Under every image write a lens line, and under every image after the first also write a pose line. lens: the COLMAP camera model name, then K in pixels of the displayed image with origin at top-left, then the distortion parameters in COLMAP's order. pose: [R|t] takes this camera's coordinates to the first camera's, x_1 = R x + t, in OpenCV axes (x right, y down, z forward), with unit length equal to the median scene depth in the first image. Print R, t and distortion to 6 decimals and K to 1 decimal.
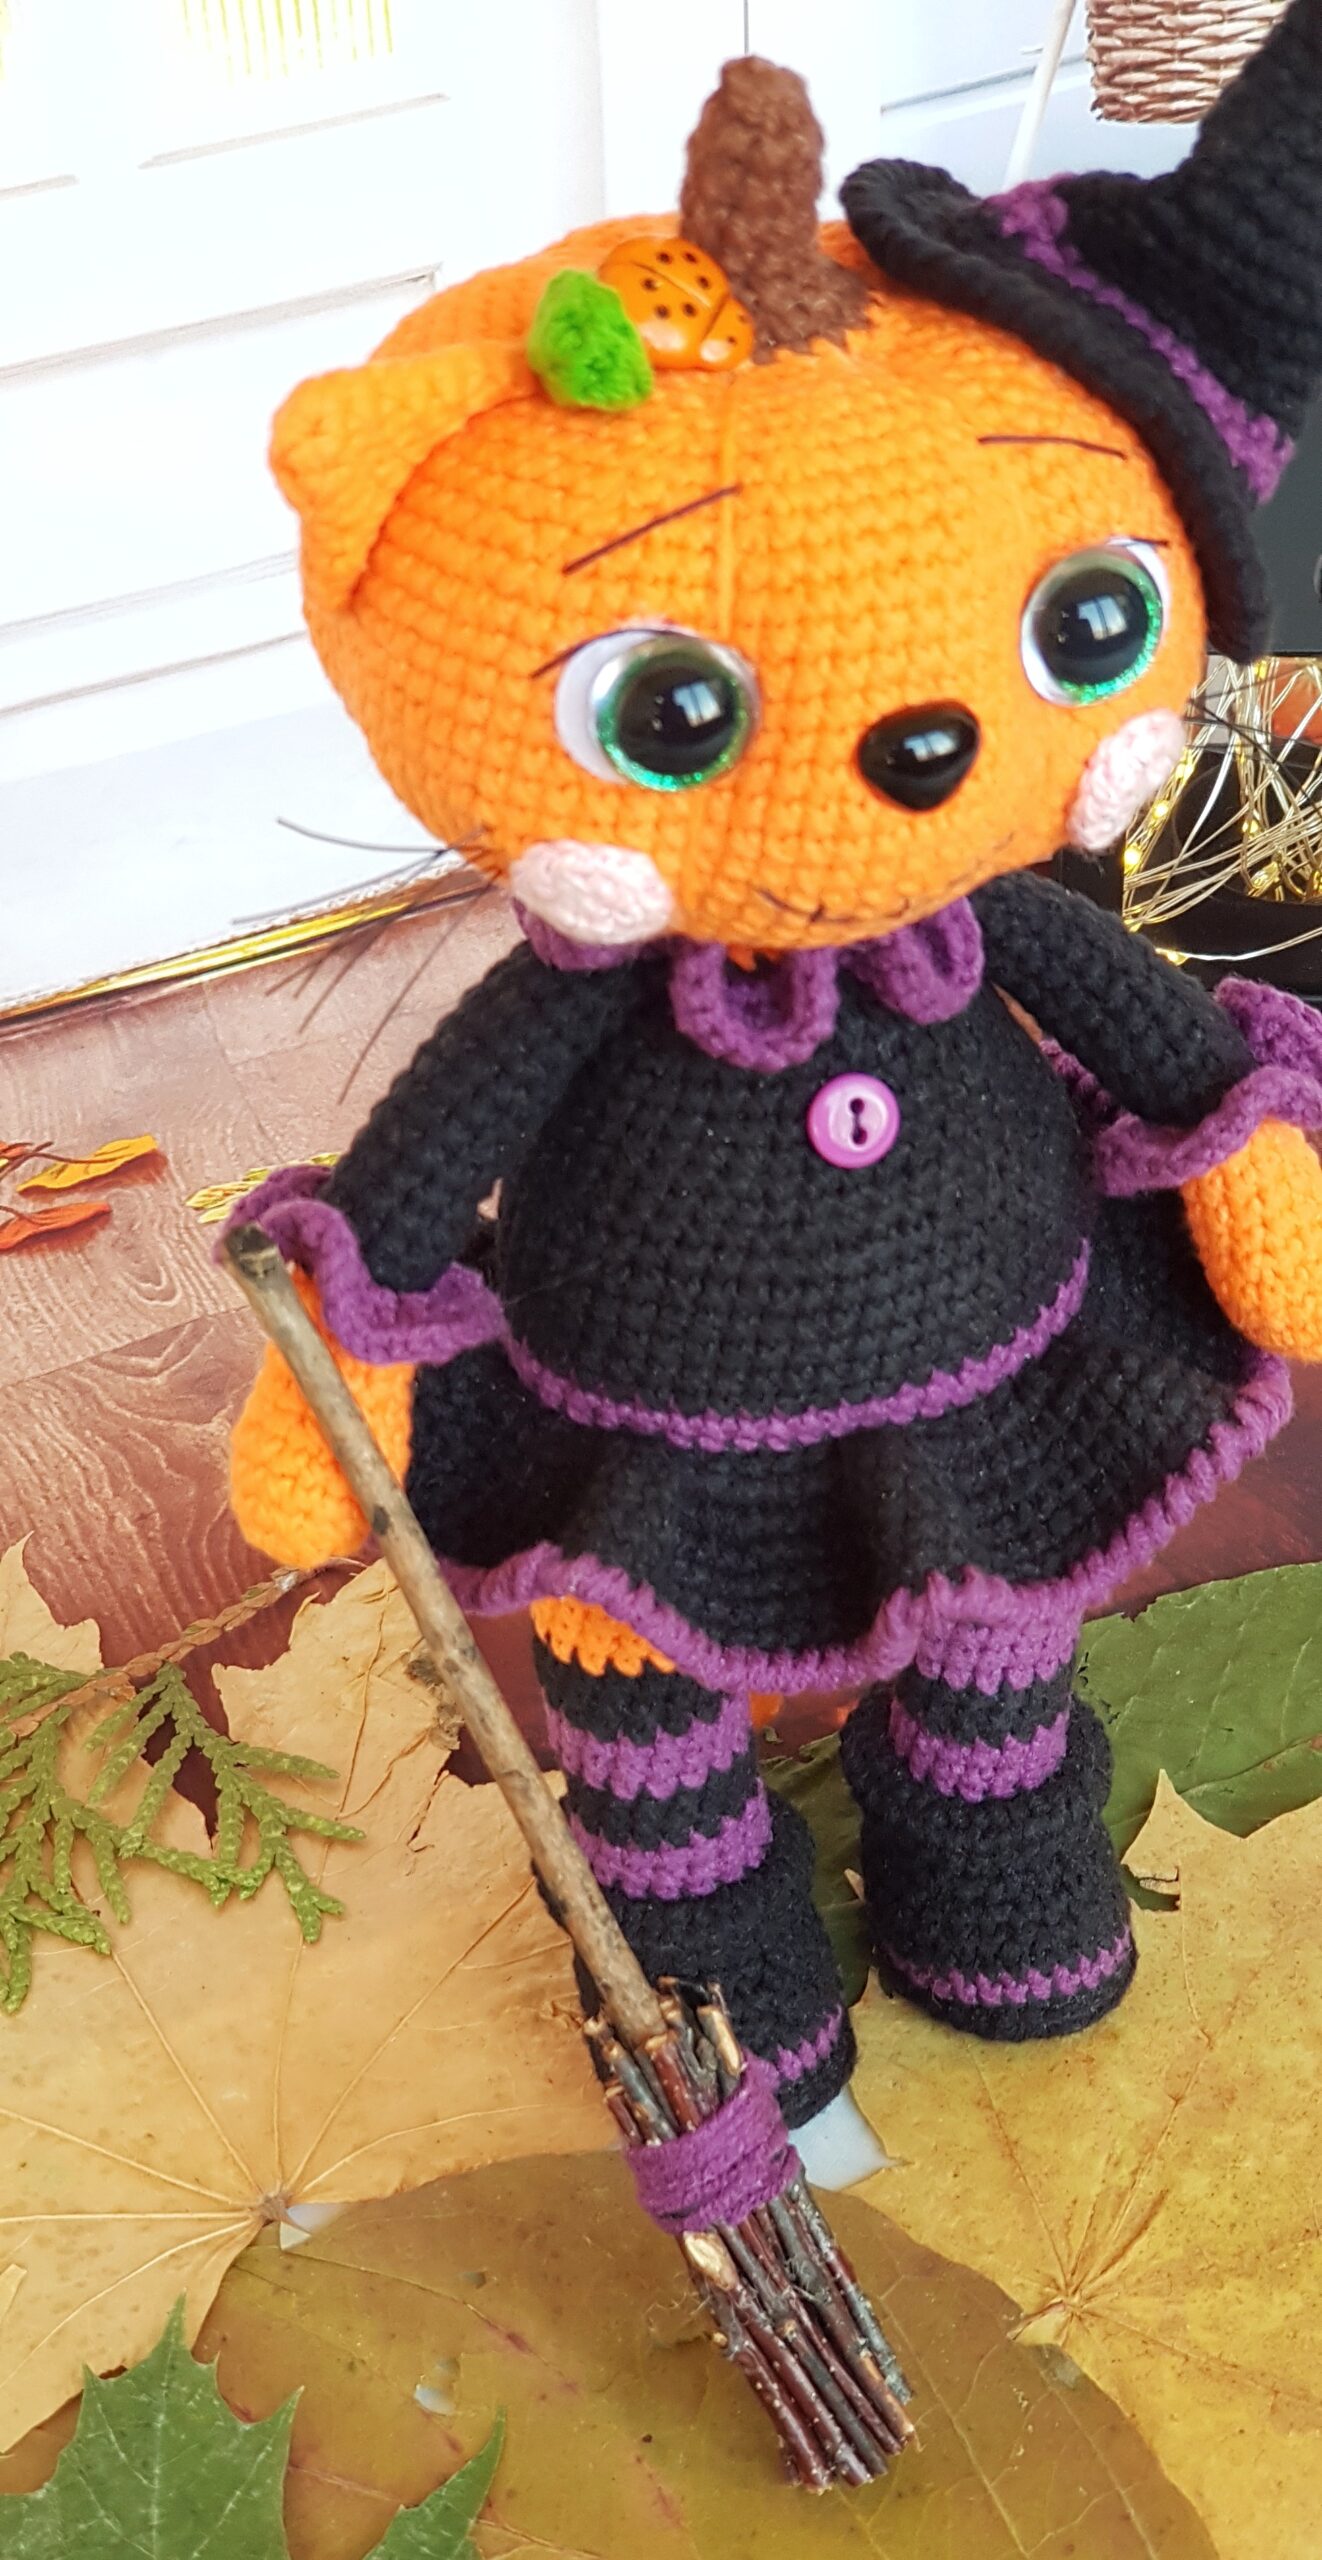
lens RADIAL K [[3821.0, 0, 594.7], [0, 3821.0, 1285.4], [0, 0, 1]] dist [0.159629, -0.852660]
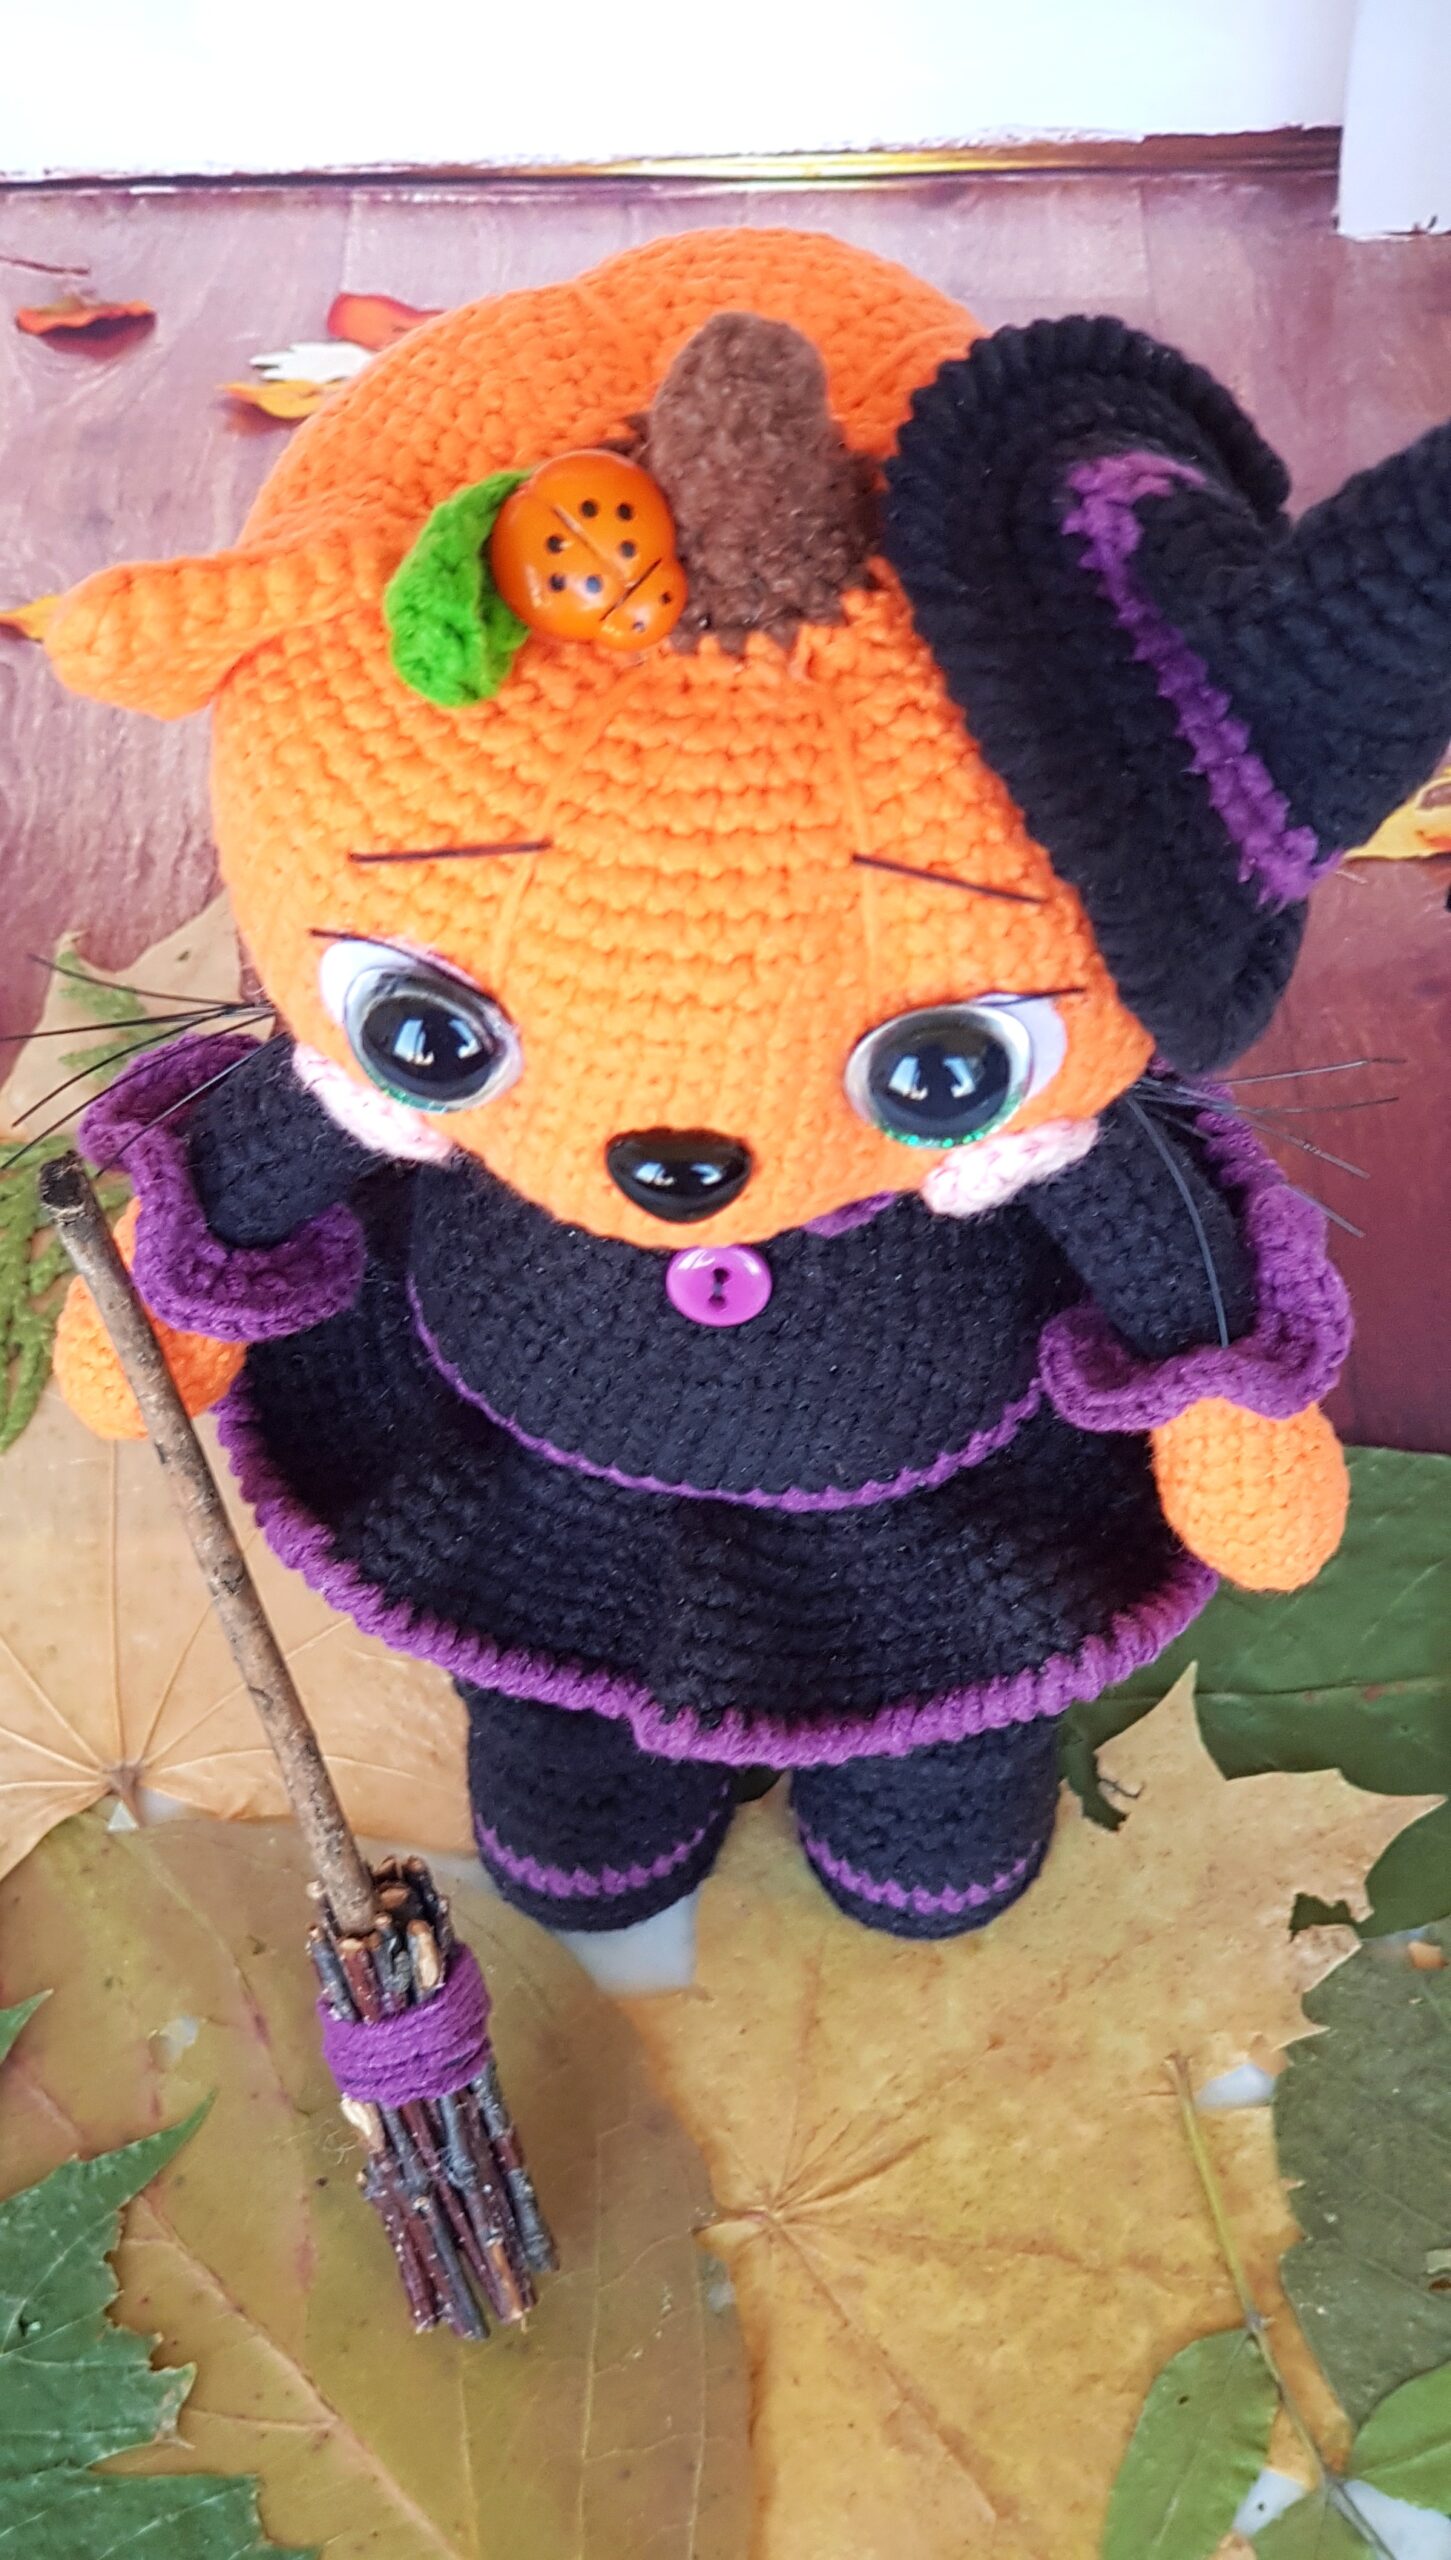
lens RADIAL K [[4318.0, 0, 725.5], [0, 4318.0, 1280.0], [0, 0, 1]] dist [0.030160, 0.083260]
pose [[0.915463, 0.369106, -0.160277, 0.217930], [-0.272039, 0.861171, 0.429393, -0.451551], [0.296517, -0.349492, 0.888782, 0.096356]]
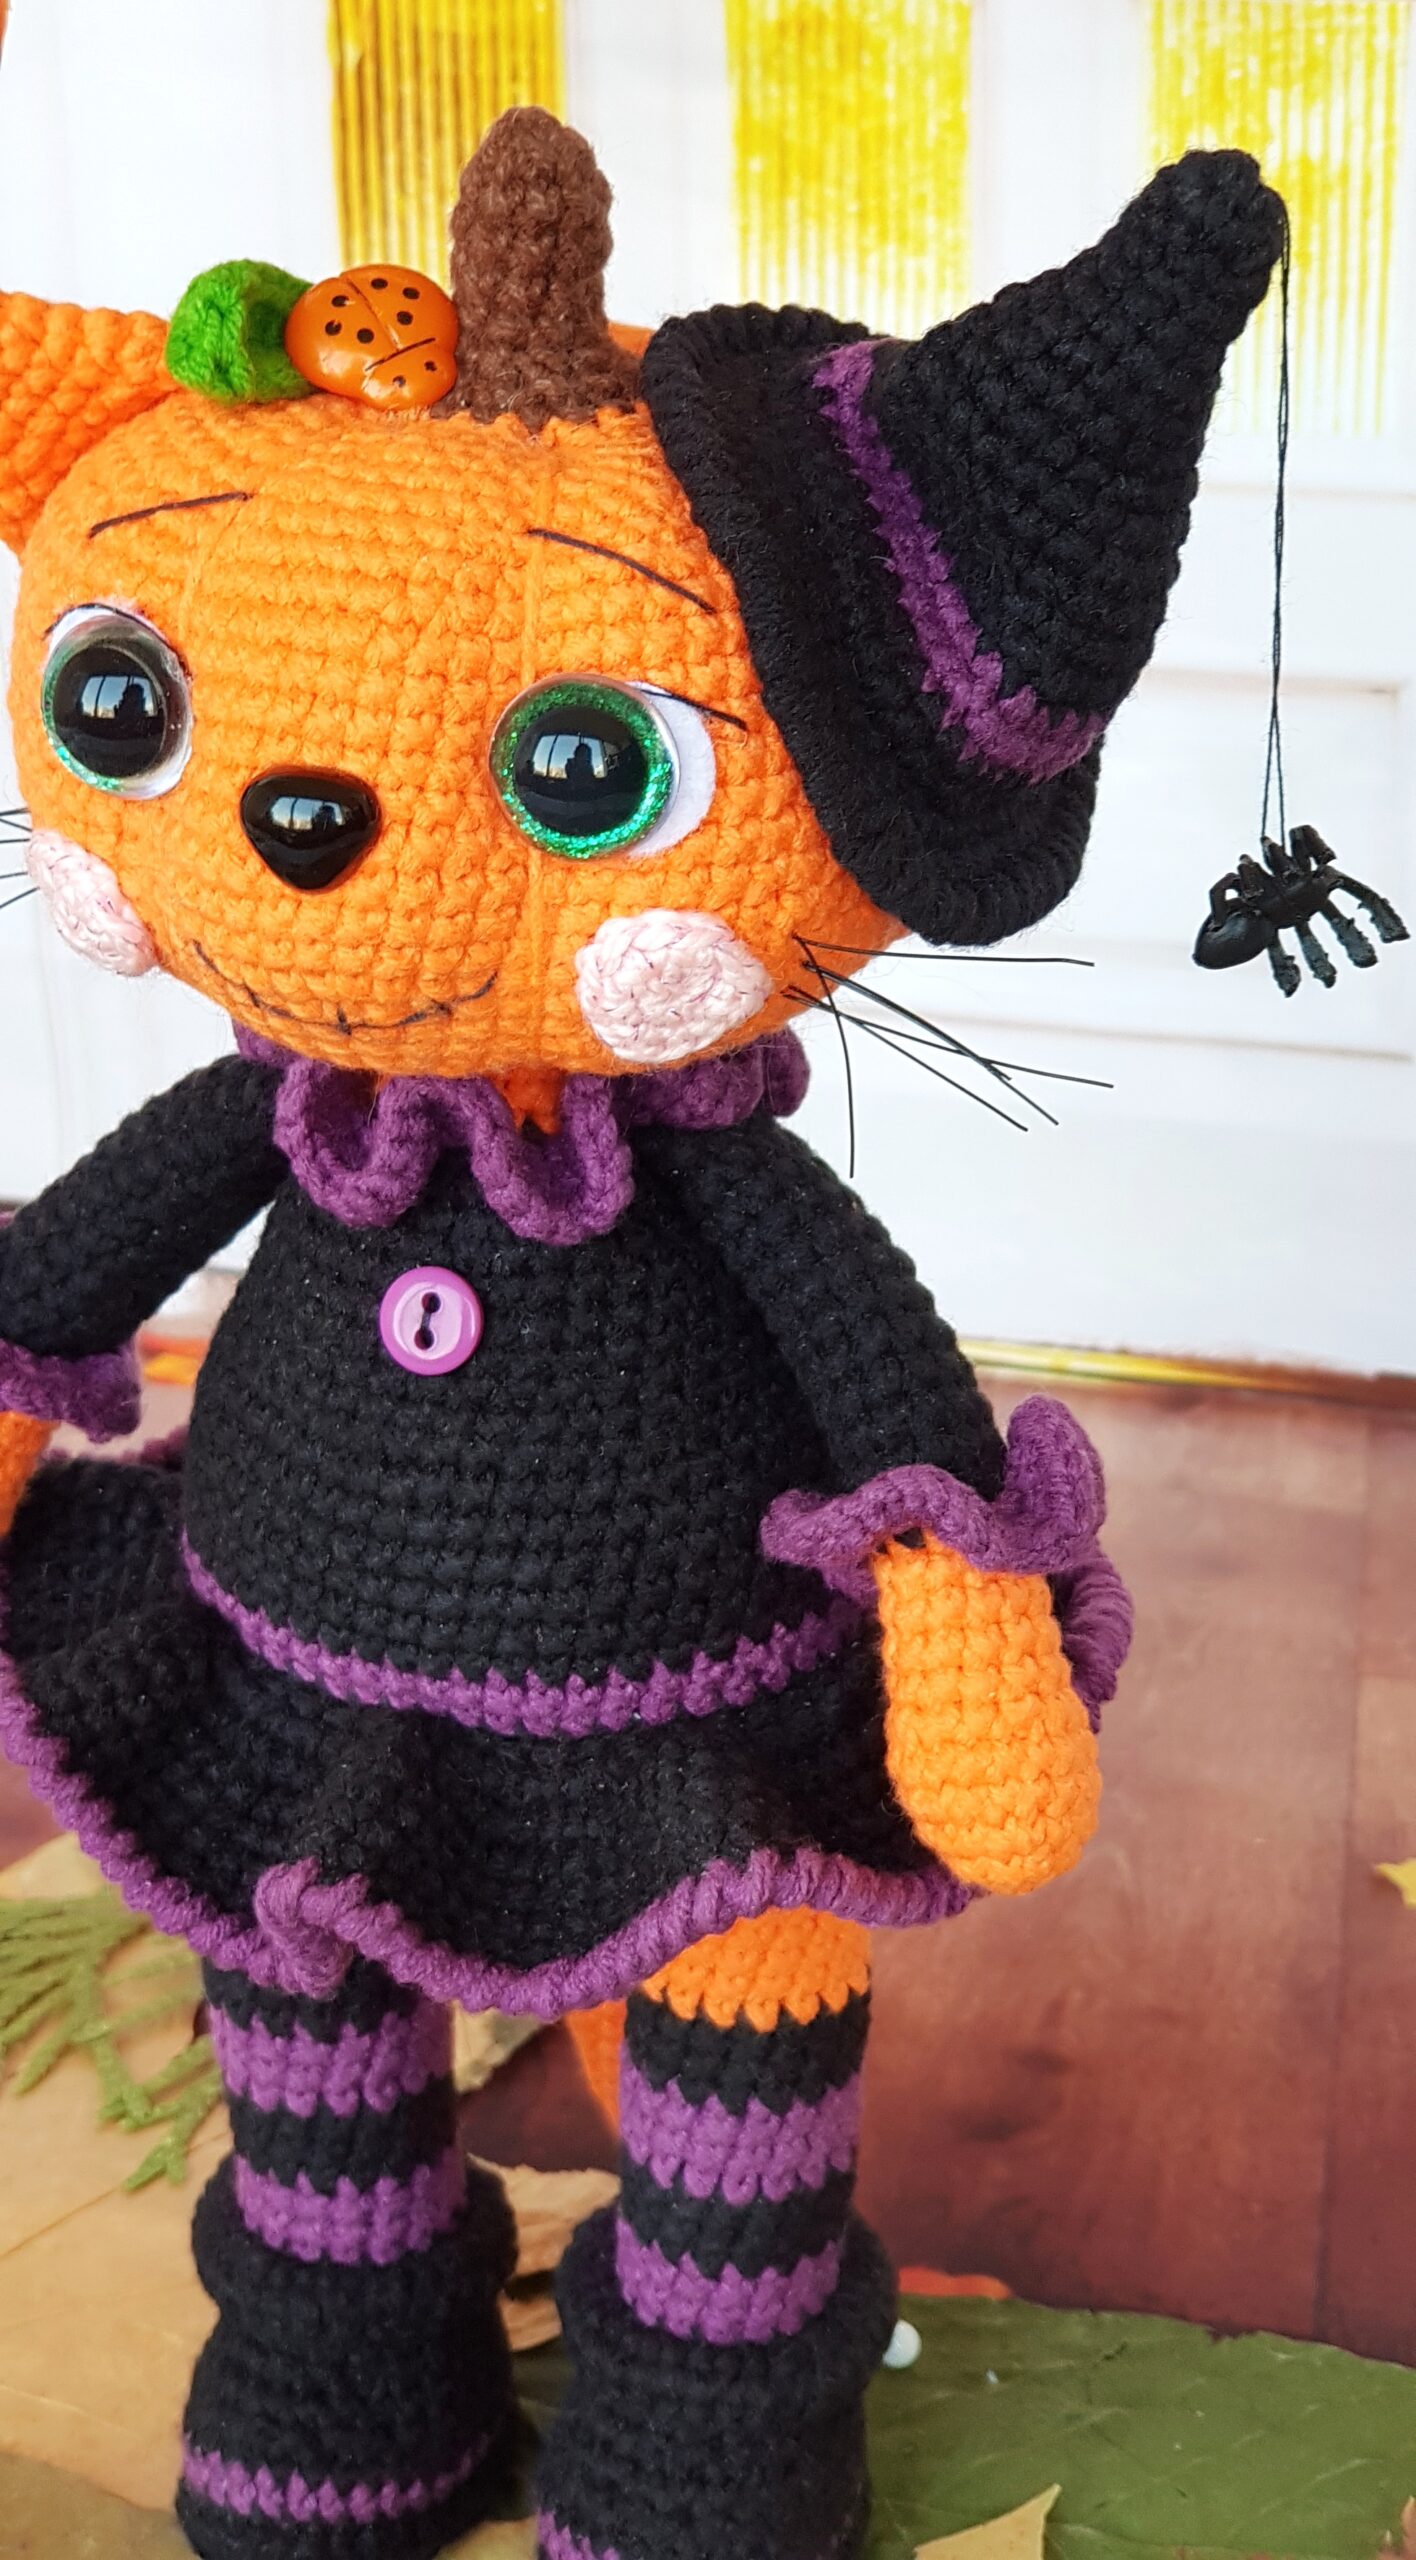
lens RADIAL K [[4303.9, 0, 712.1], [0, 4303.9, 1135.5], [0, 0, 1]] dist [-0.018888, 0.170030]
pose [[0.782133, 0.304111, -0.543860, 0.594542], [-0.413984, 0.905945, -0.088777, -0.020124], [0.465709, 0.294585, 0.834467, 0.199331]]
